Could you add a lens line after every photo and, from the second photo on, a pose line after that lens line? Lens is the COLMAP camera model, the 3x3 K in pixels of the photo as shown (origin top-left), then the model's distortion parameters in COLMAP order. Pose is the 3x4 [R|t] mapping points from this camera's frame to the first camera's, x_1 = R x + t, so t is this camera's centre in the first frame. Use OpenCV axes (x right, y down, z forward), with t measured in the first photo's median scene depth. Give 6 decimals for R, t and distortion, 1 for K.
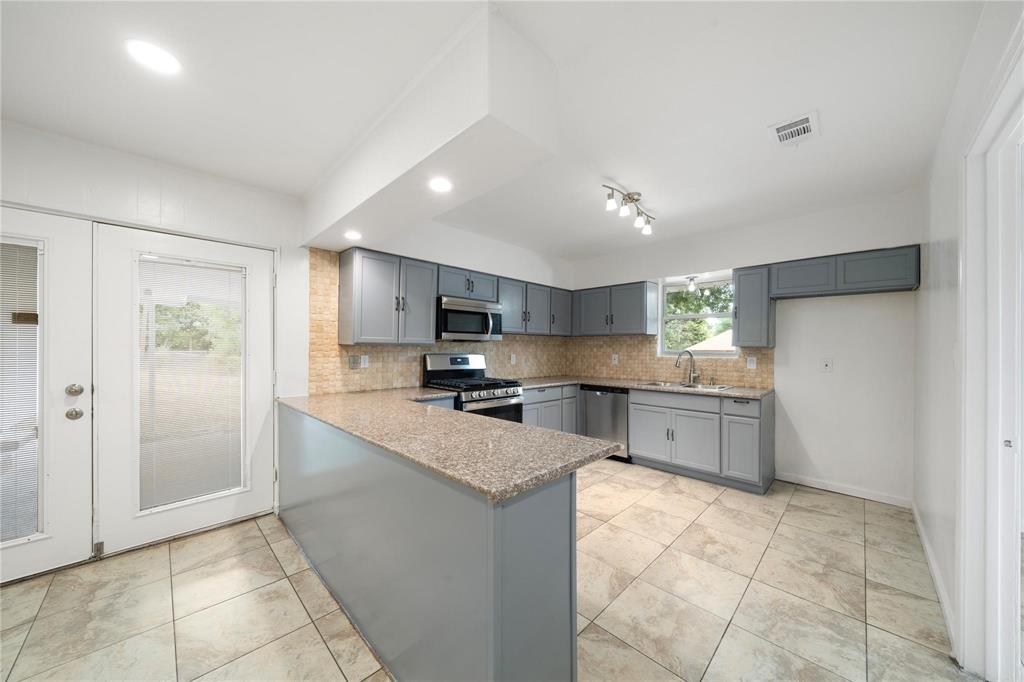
lens RADIAL K [[352.8, 0, 519.7], [0, 352.8, 347.8], [0, 0, 1]] dist [-0.001453, -0.000029]
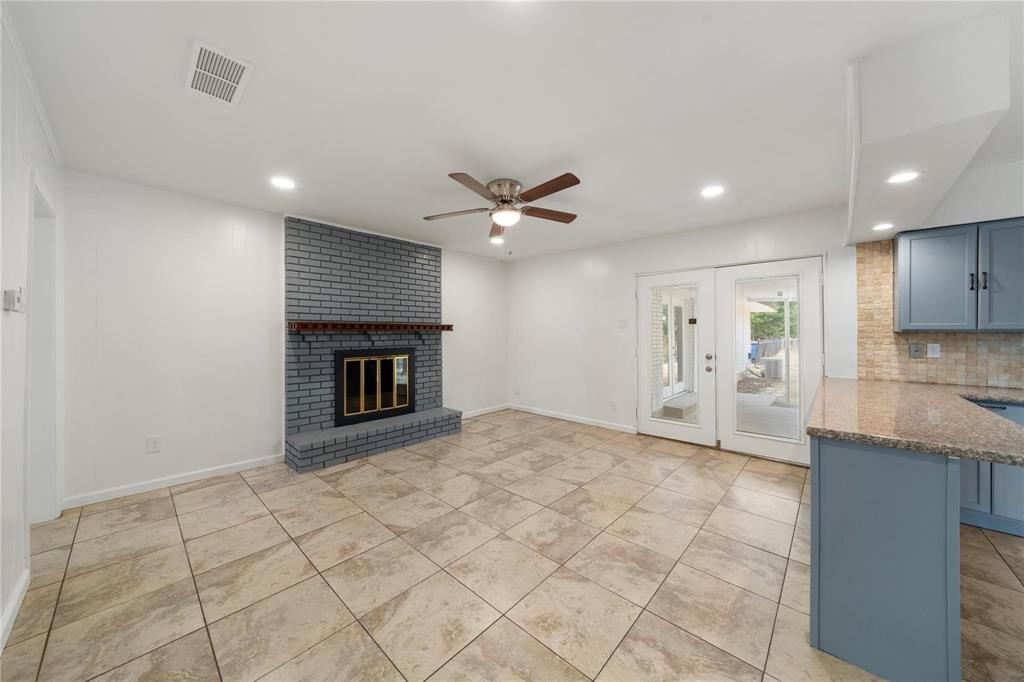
lens RADIAL K [[354.2, 0, 510.2], [0, 354.2, 332.3], [0, 0, 1]] dist [-0.002546, -0.000424]
pose [[0.032680, -0.007792, -0.999435, 0.442438], [-0.002004, 0.999967, -0.007862, 0.001717], [0.999464, 0.002260, 0.032663, -0.110856]]
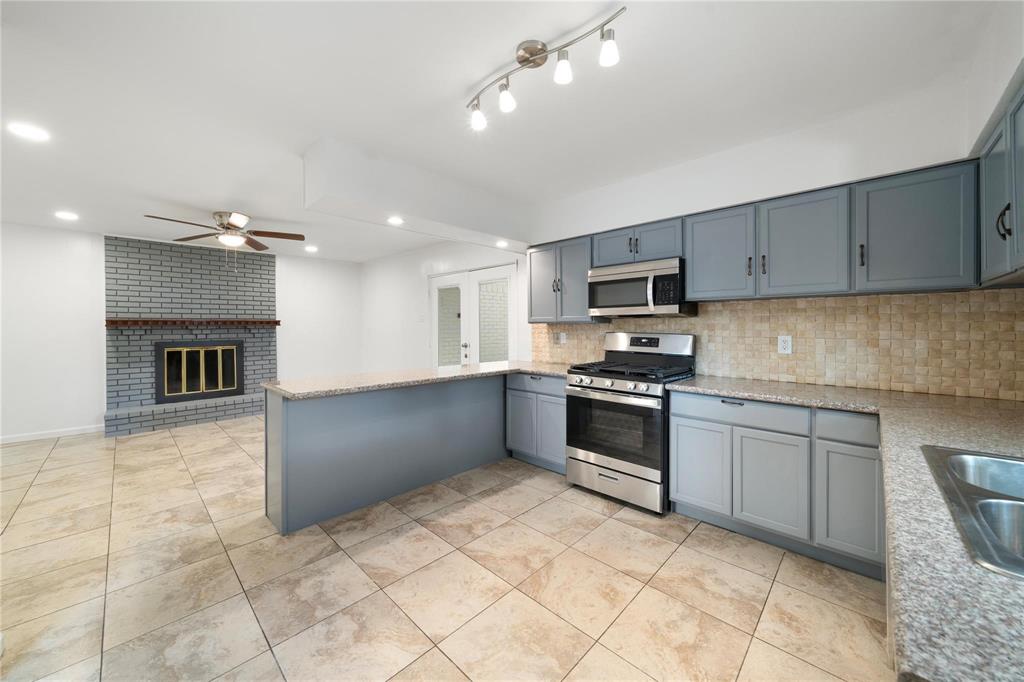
lens RADIAL K [[374.7, 0, 513.0], [0, 374.7, 329.5], [0, 0, 1]] dist [-0.001017, -0.000070]
pose [[0.010972, 0.000497, -0.999940, 0.822231], [0.005557, 0.999984, 0.000558, 0.009610], [0.999924, -0.005563, 0.010969, 0.862688]]
